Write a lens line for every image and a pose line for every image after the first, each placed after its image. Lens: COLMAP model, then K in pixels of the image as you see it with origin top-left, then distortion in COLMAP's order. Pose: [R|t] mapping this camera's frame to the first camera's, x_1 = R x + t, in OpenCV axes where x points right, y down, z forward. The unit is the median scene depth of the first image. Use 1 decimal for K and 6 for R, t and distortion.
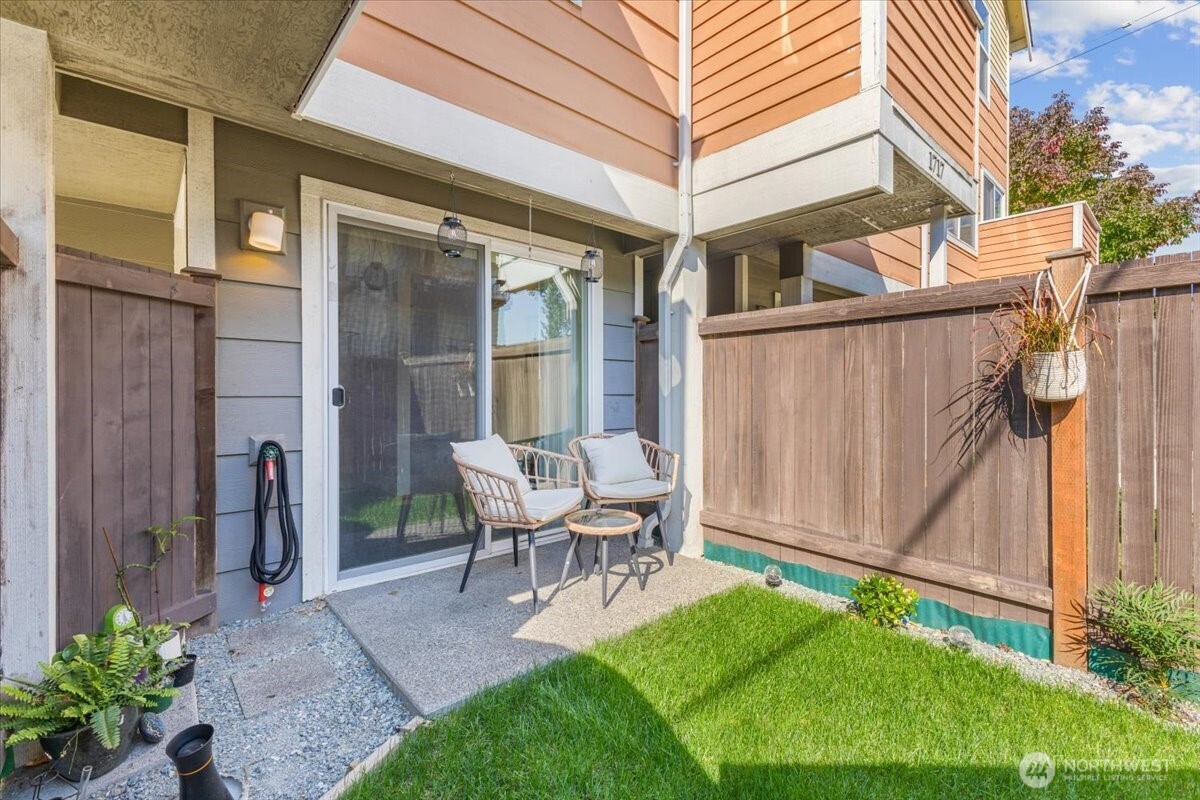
lens RADIAL K [[511.1, 0, 601.8], [0, 511.1, 395.5], [0, 0, 1]] dist [0.001344, -0.000072]
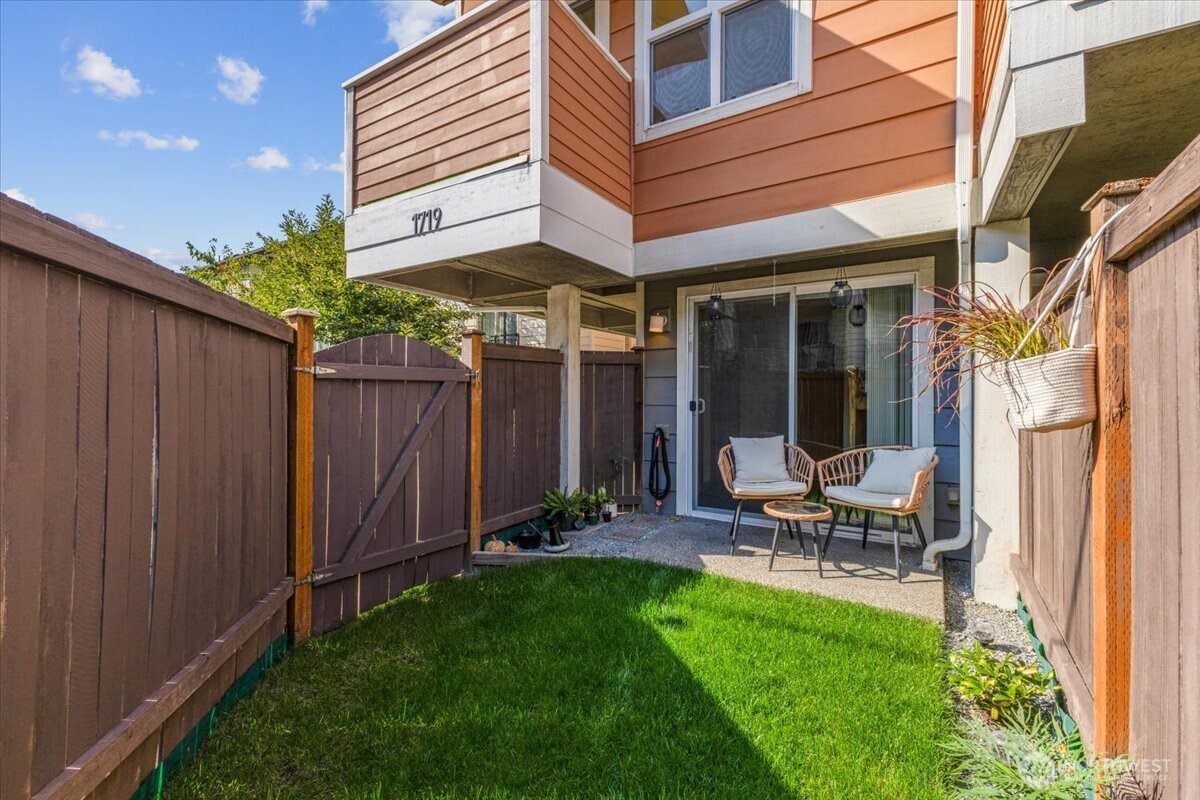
lens RADIAL K [[511.1, 0, 601.8], [0, 511.1, 395.5], [0, 0, 1]] dist [0.001344, -0.000072]
pose [[0.275937, -0.003047, -0.961171, 1.136110], [-0.002612, 0.999989, -0.003920, -0.026663], [0.961172, 0.003592, 0.275926, 0.217629]]
